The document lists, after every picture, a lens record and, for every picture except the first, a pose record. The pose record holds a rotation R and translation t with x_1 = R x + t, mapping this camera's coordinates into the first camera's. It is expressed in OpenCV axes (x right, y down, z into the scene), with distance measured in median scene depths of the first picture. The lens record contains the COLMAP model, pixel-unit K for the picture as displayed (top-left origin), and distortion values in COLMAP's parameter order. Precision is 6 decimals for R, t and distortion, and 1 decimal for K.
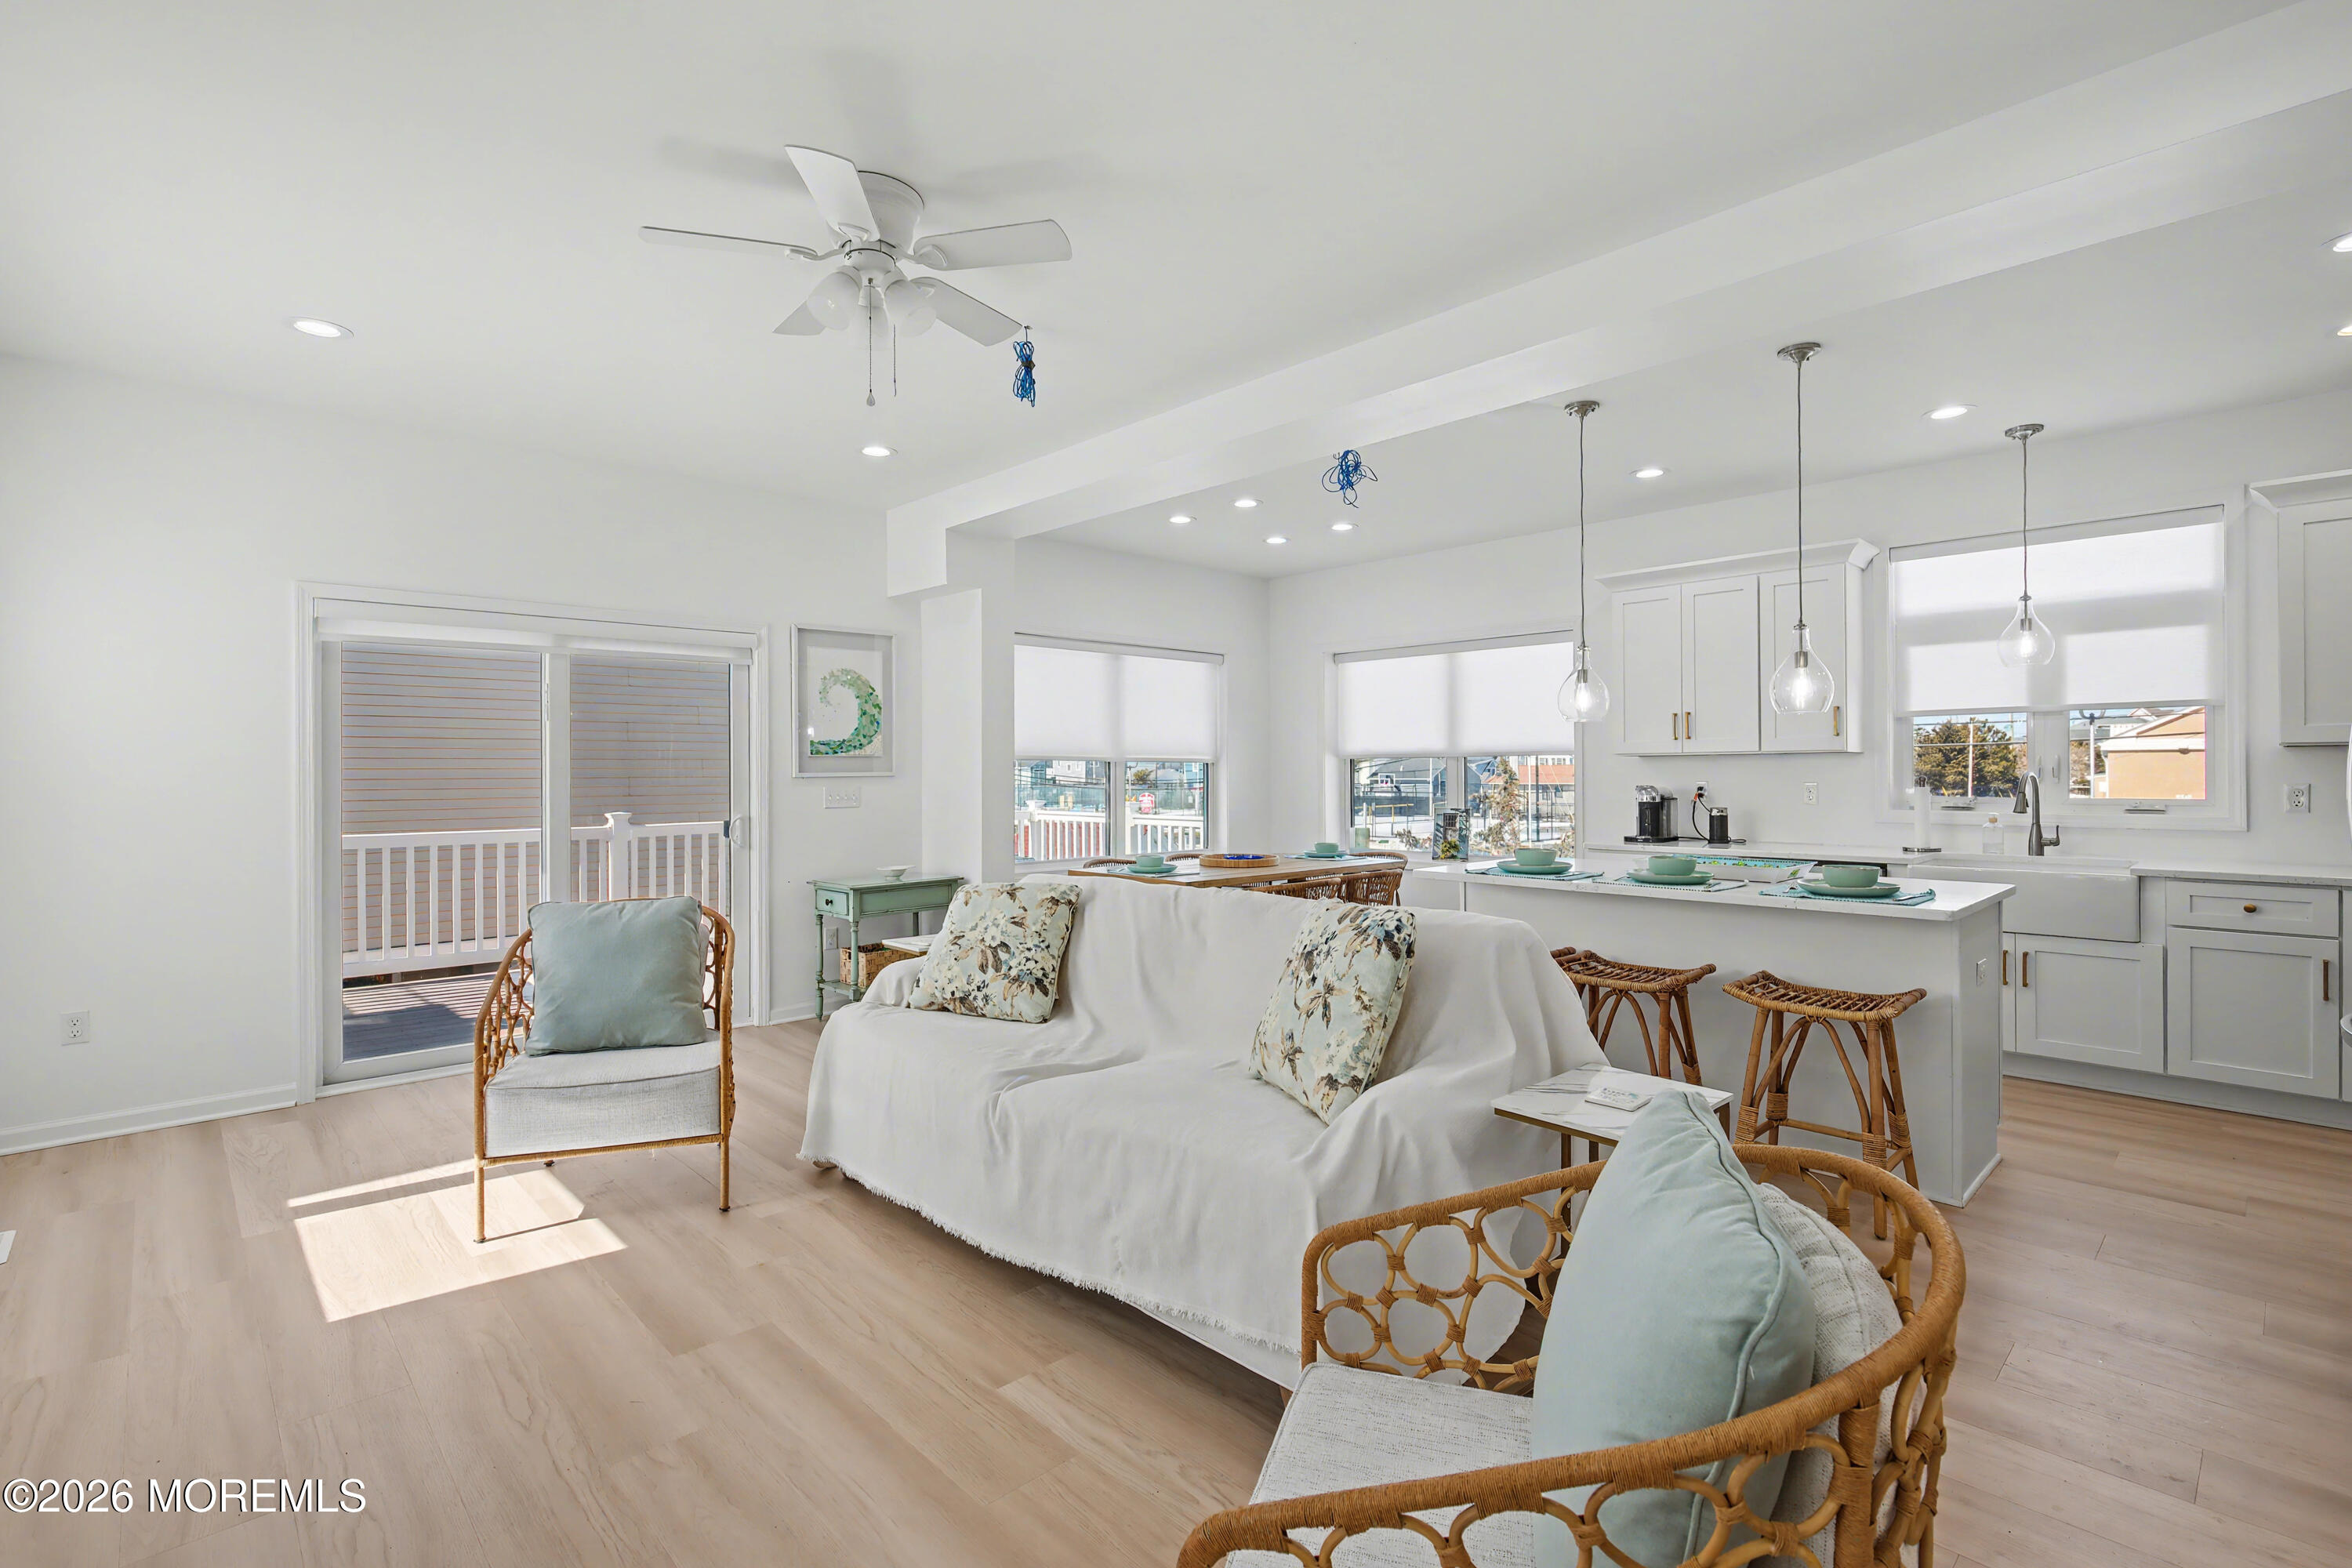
lens RADIAL K [[1097.0, 0, 1178.1], [0, 1097.0, 771.7], [0, 0, 1]] dist [-0.002743, 0.002041]
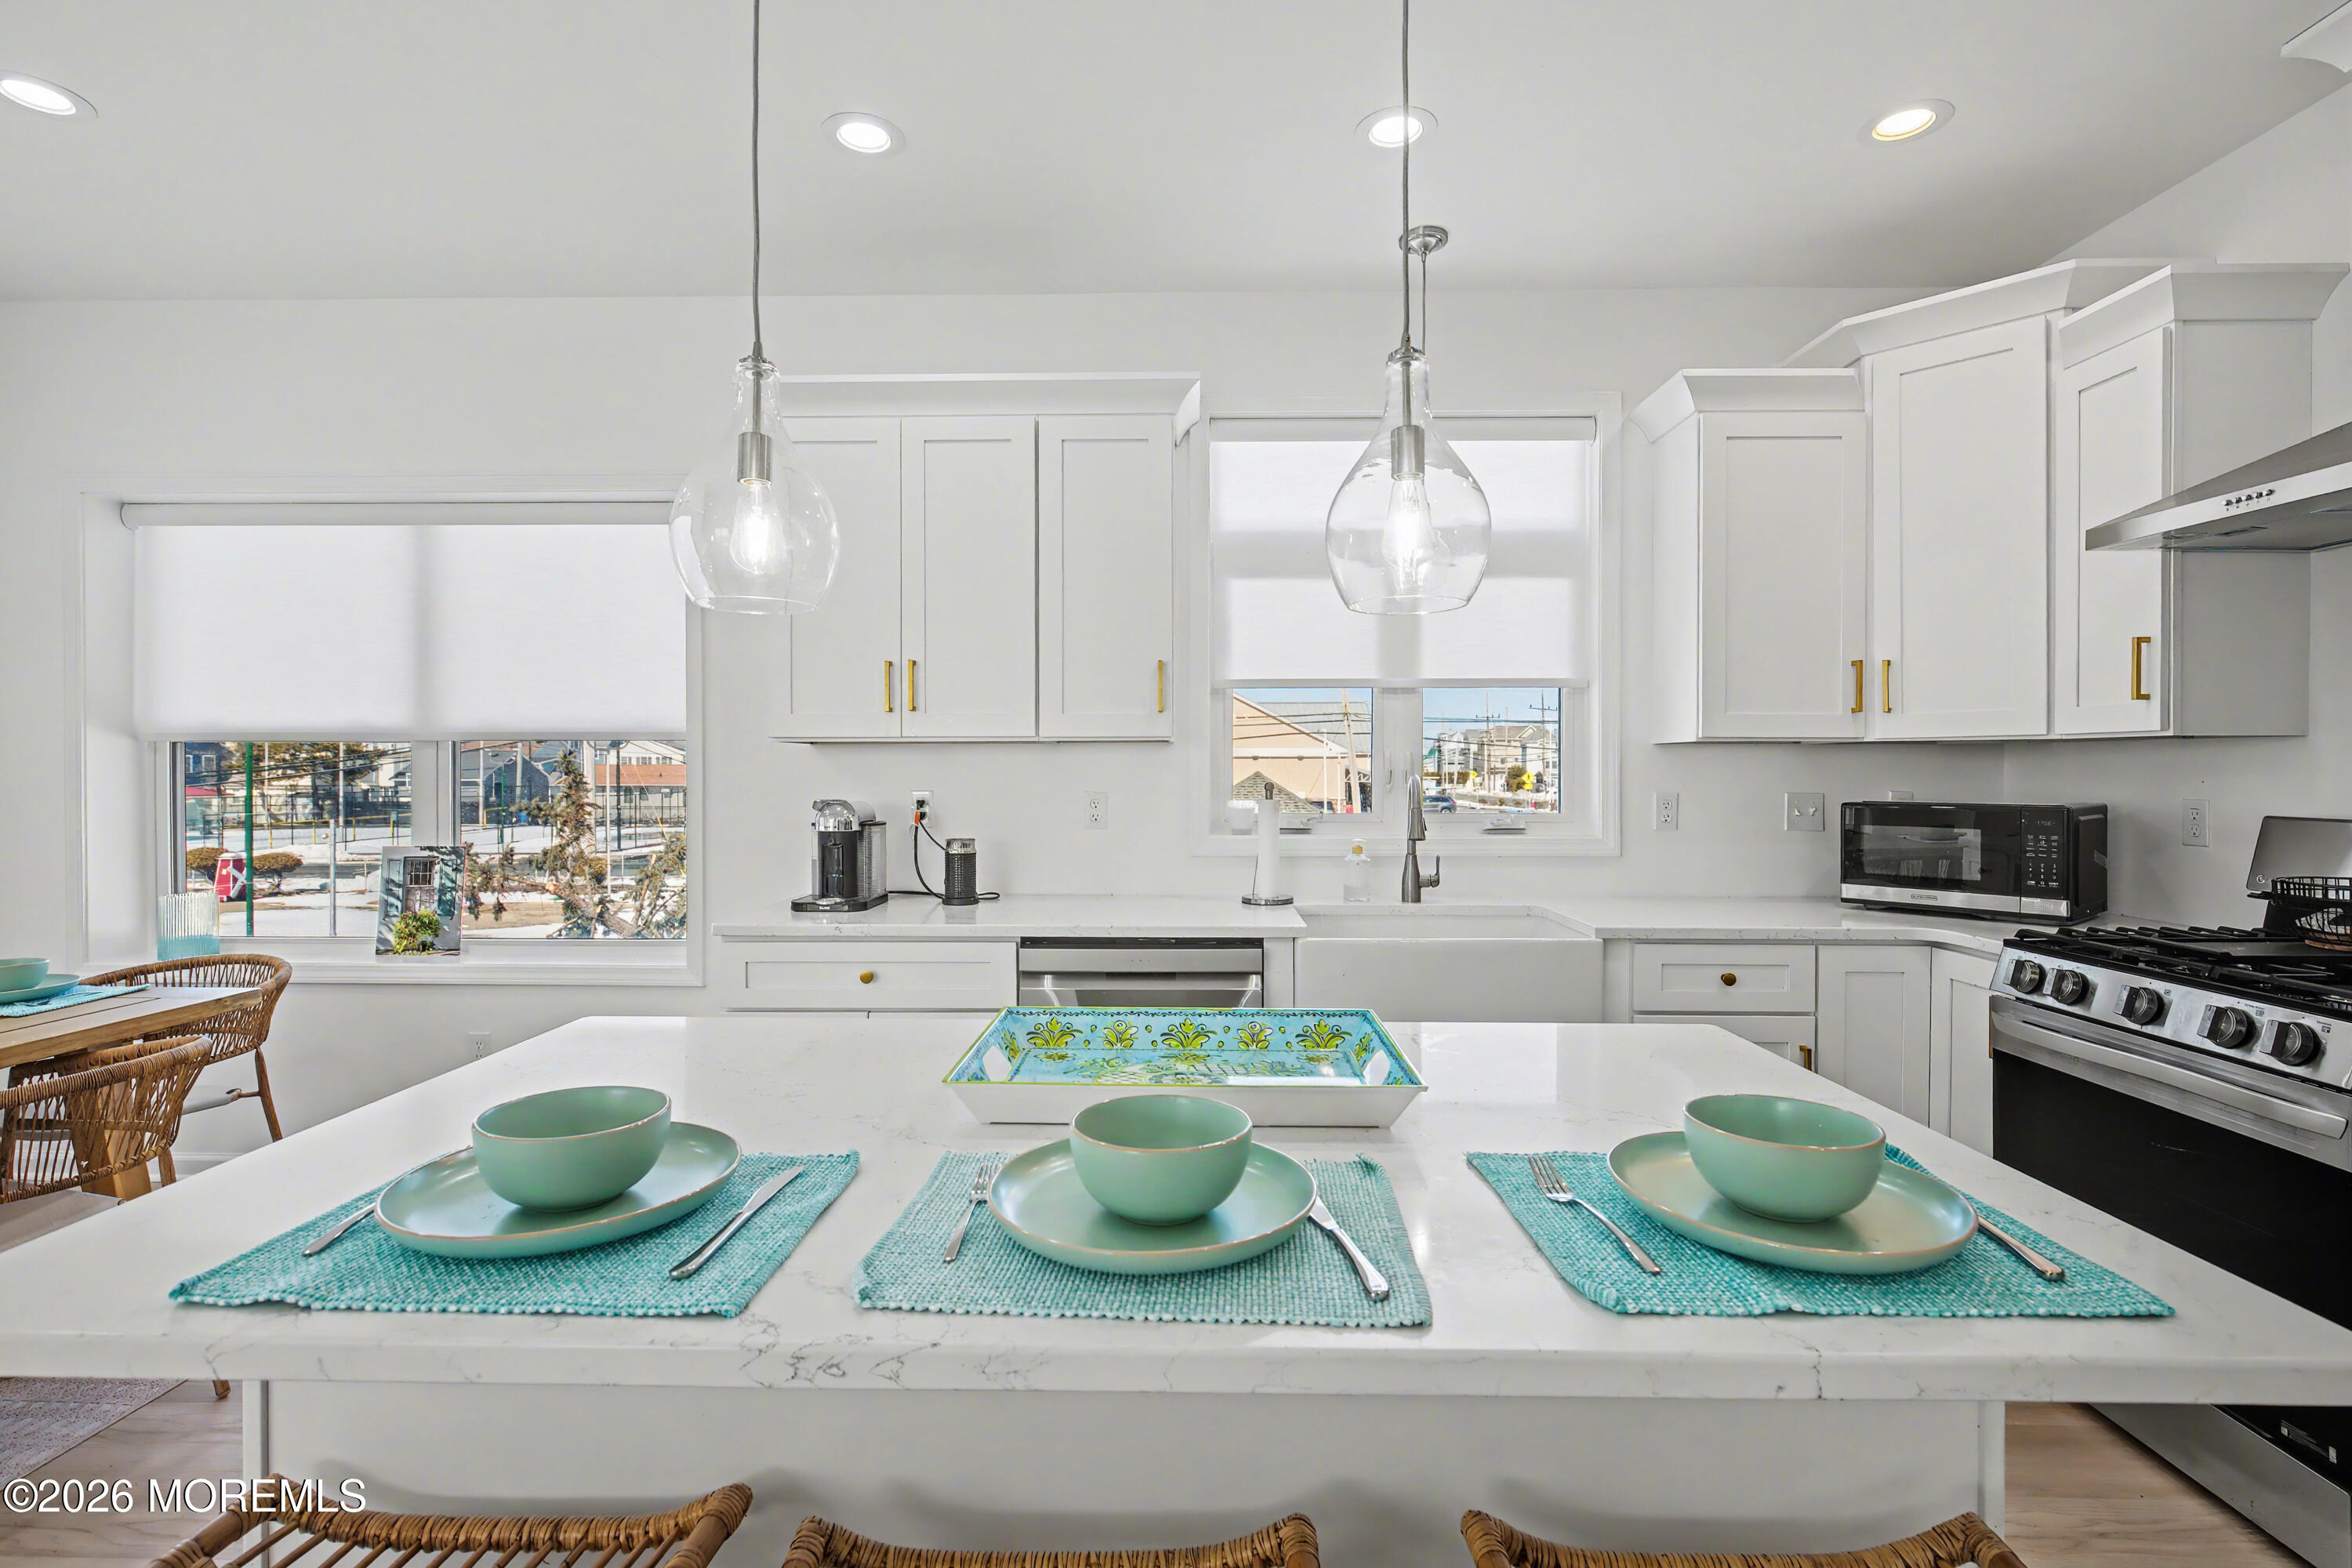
lens RADIAL K [[1097.0, 0, 1168.8], [0, 1097.0, 780.4], [0, 0, 1]] dist [-0.002743, 0.002041]
pose [[0.709982, -0.000445, 0.704220, 0.176506], [-0.004822, 0.999973, 0.005493, -0.000045], [-0.704204, -0.007296, 0.709961, 0.525279]]
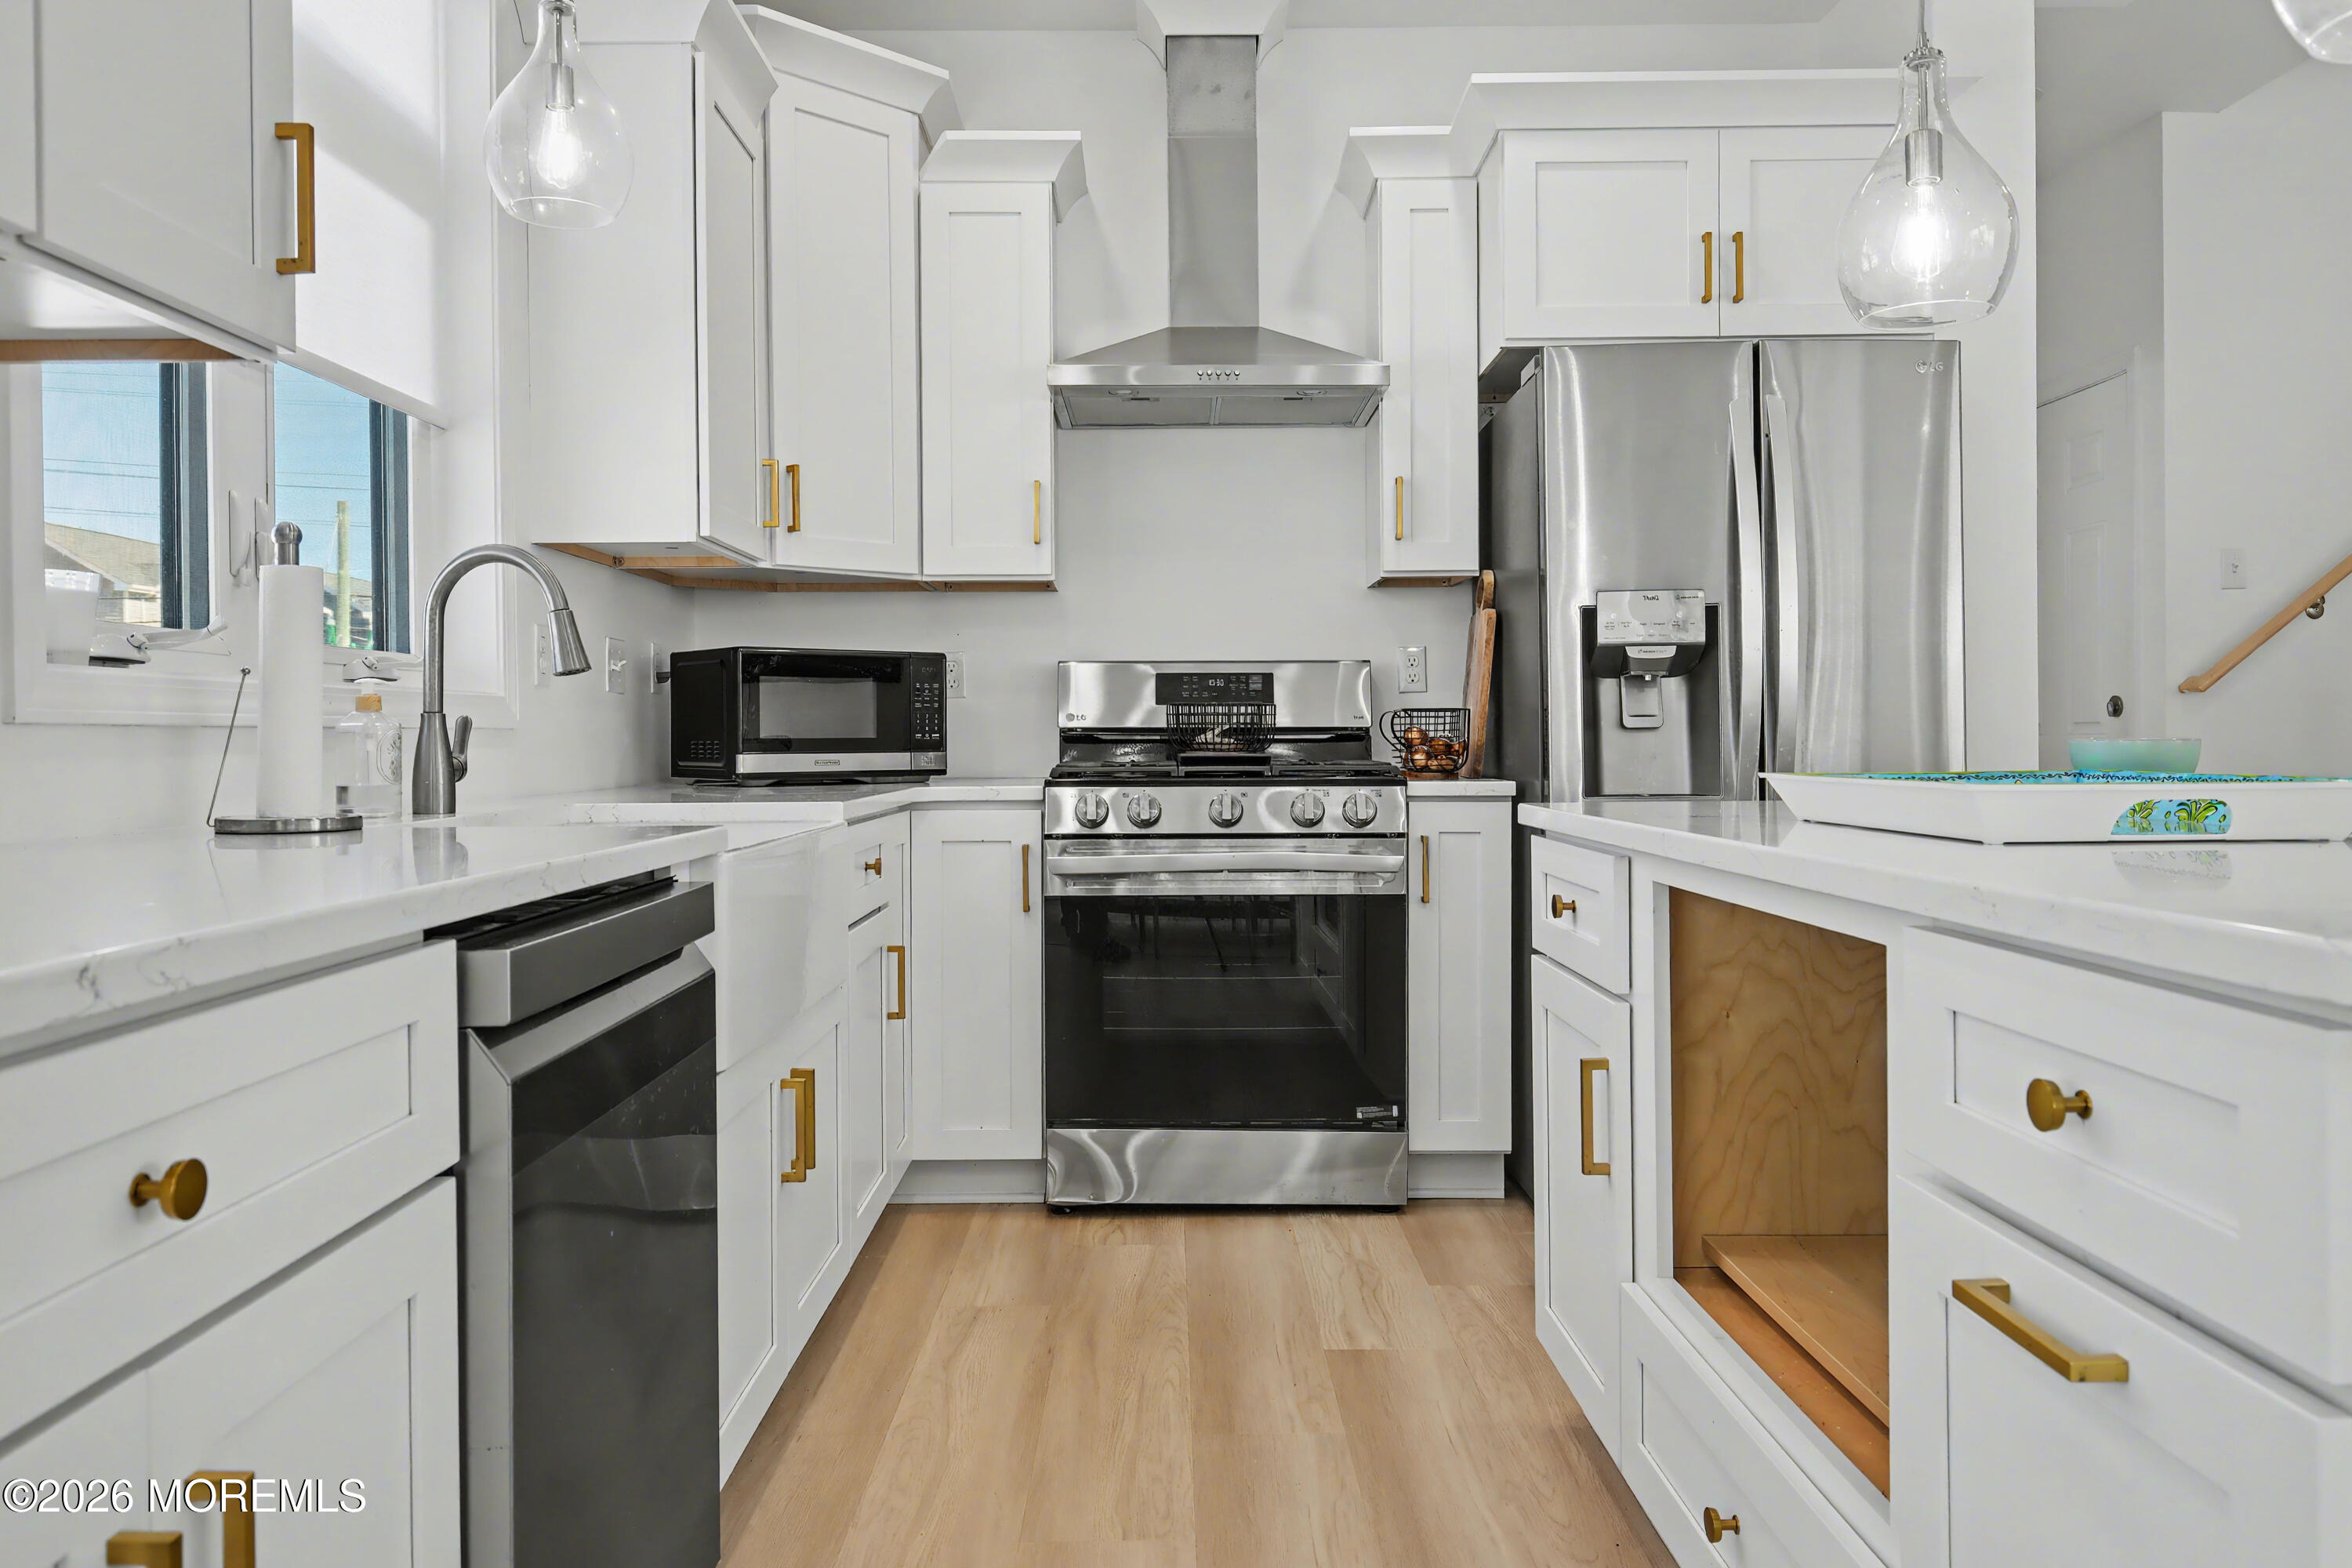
lens RADIAL K [[1661.9, 0, 1171.0], [0, 1661.9, 749.9], [0, 0, 1]] dist [0.009117, -0.017142]
pose [[-0.724775, 0.006502, 0.688955, 0.252269], [0.011205, 0.999934, 0.002350, 0.049123], [-0.688895, 0.009423, -0.724800, 0.995284]]
